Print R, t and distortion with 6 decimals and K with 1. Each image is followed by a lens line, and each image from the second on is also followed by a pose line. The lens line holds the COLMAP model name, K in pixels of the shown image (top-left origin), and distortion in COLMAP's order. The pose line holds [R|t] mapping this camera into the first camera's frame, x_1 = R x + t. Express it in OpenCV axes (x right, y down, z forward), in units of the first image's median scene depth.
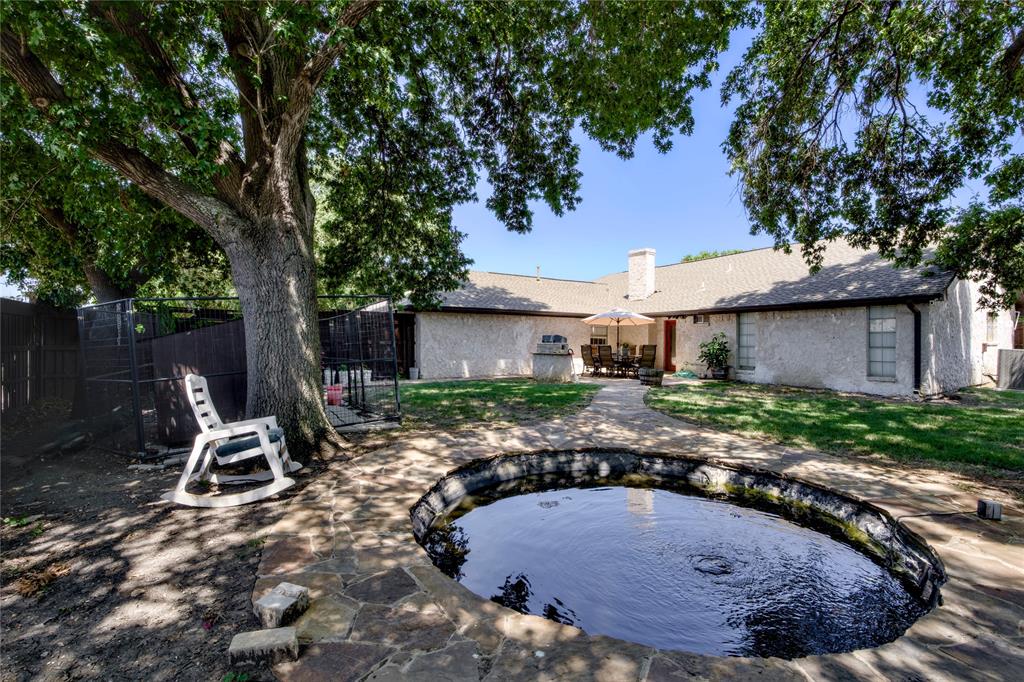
lens RADIAL K [[463.1, 0, 513.0], [0, 463.1, 342.6], [0, 0, 1]] dist [-0.003921, -0.000551]
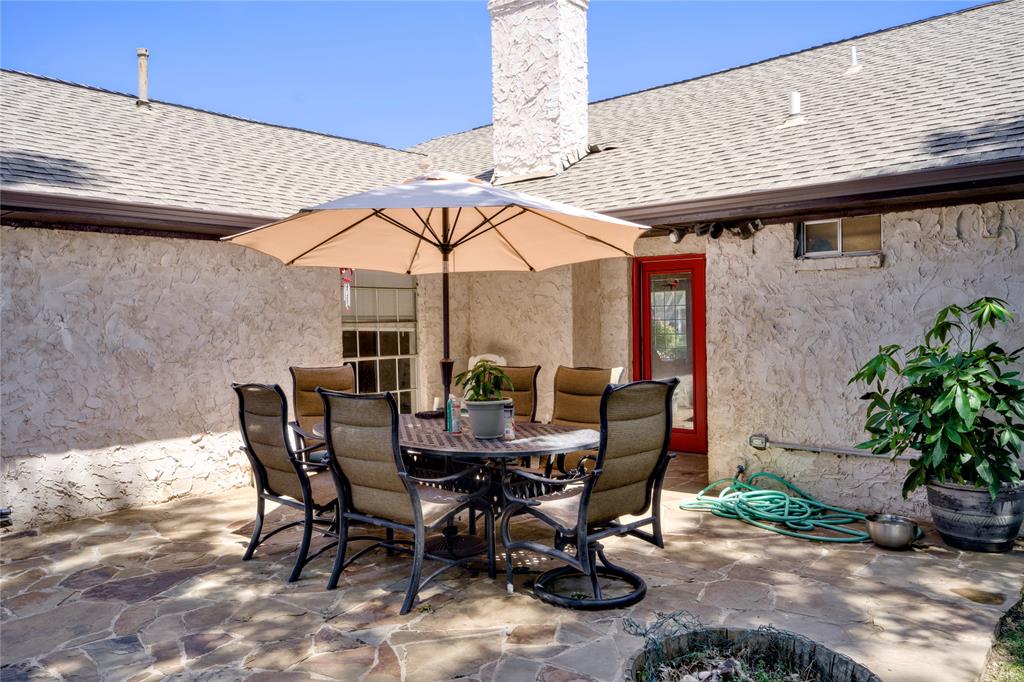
lens RADIAL K [[769.1, 0, 512.7], [0, 769.1, 338.9], [0, 0, 1]] dist [-0.000485, -0.000056]
pose [[0.962488, -0.024286, 0.270234, 0.165250], [0.019893, 0.999622, 0.018984, -0.013278], [-0.270593, -0.012897, 0.962607, 0.681910]]
